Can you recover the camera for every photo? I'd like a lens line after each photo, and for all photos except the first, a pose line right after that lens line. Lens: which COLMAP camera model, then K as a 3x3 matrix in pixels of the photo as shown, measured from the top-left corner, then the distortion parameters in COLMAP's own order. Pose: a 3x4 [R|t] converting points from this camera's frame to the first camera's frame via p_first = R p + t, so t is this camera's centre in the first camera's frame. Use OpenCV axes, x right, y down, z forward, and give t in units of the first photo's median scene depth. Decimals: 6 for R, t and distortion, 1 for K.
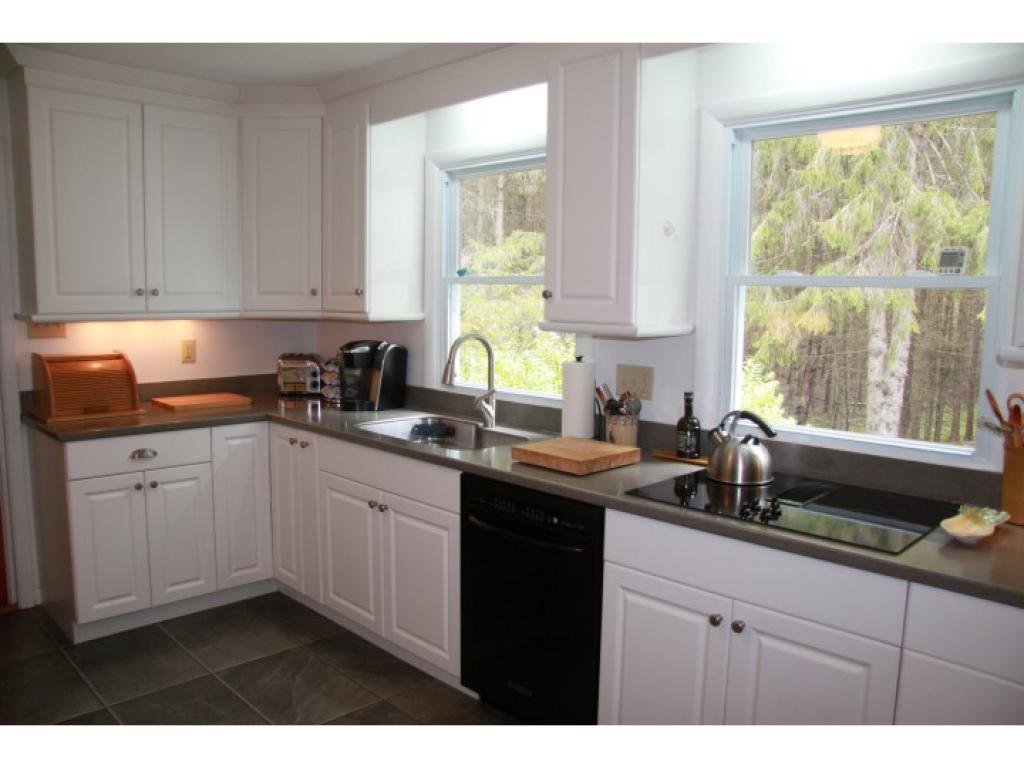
lens RADIAL K [[791.2, 0, 512.5], [0, 791.2, 393.0], [0, 0, 1]] dist [-0.166627, 0.130548]
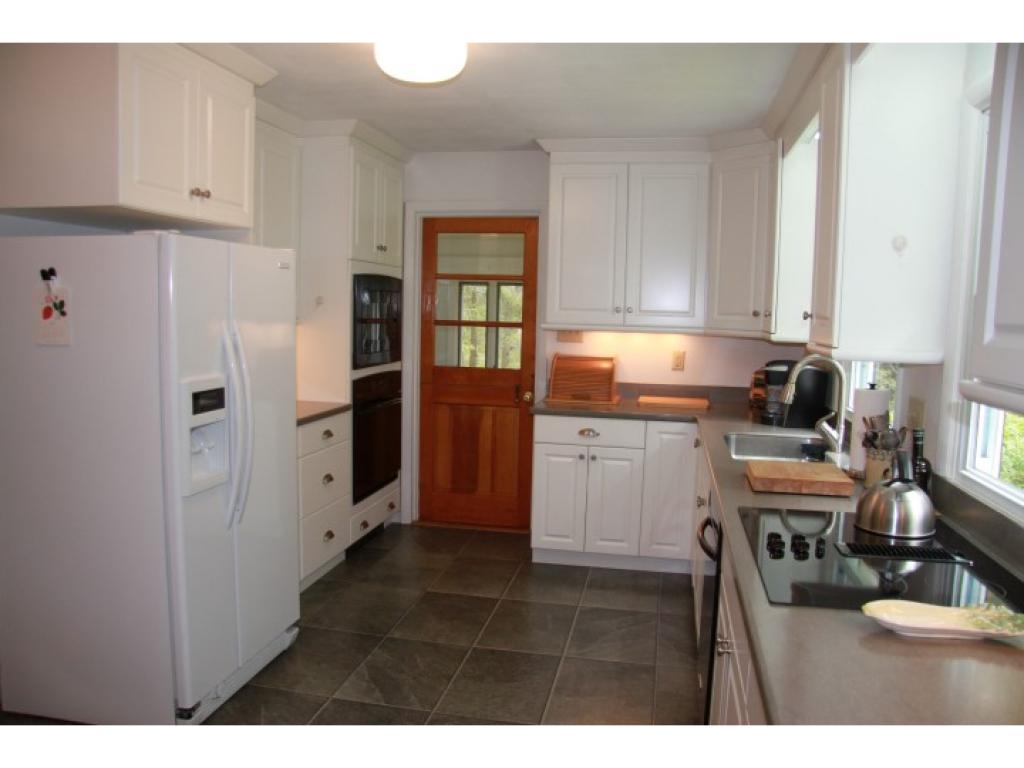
lens RADIAL K [[791.2, 0, 512.5], [0, 791.2, 393.0], [0, 0, 1]] dist [-0.166627, 0.130548]
pose [[0.567419, 0.089908, -0.818506, 0.506655], [-0.117620, 0.992678, 0.027502, -0.008788], [0.814986, 0.080667, 0.573839, 0.110243]]
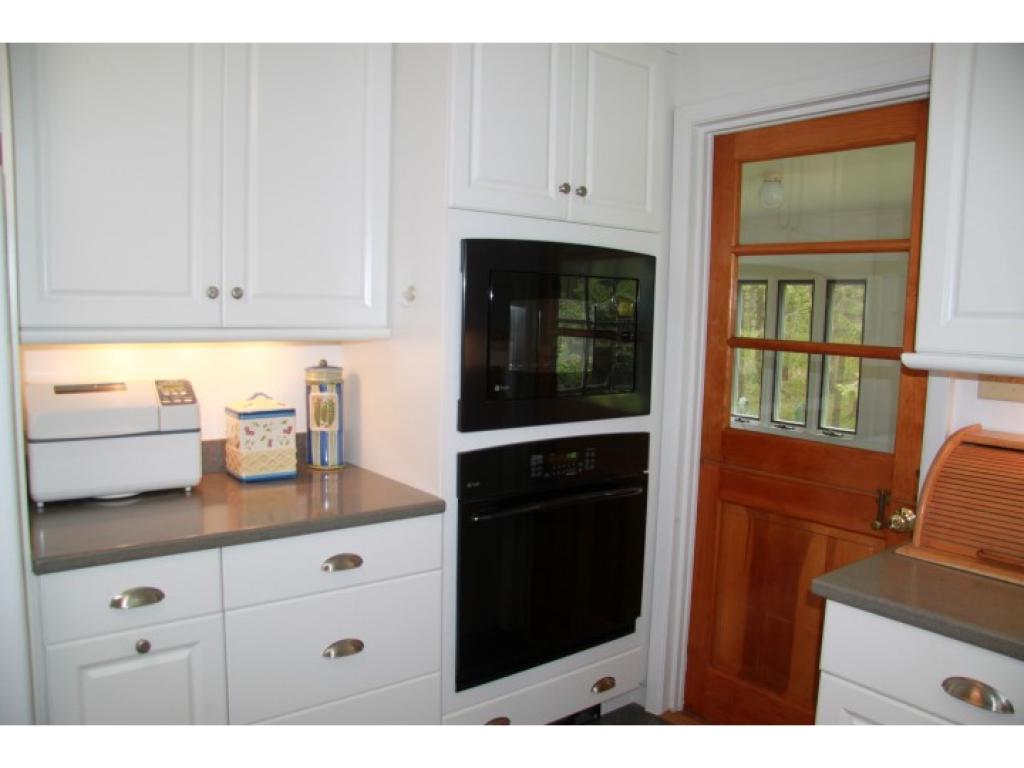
lens RADIAL K [[791.2, 0, 512.5], [0, 791.2, 393.0], [0, 0, 1]] dist [-0.166627, 0.130548]
pose [[-0.101289, 0.089751, -0.990800, -0.061762], [-0.147120, 0.983621, 0.104141, -0.083806], [0.983919, 0.156314, -0.086426, 0.717788]]
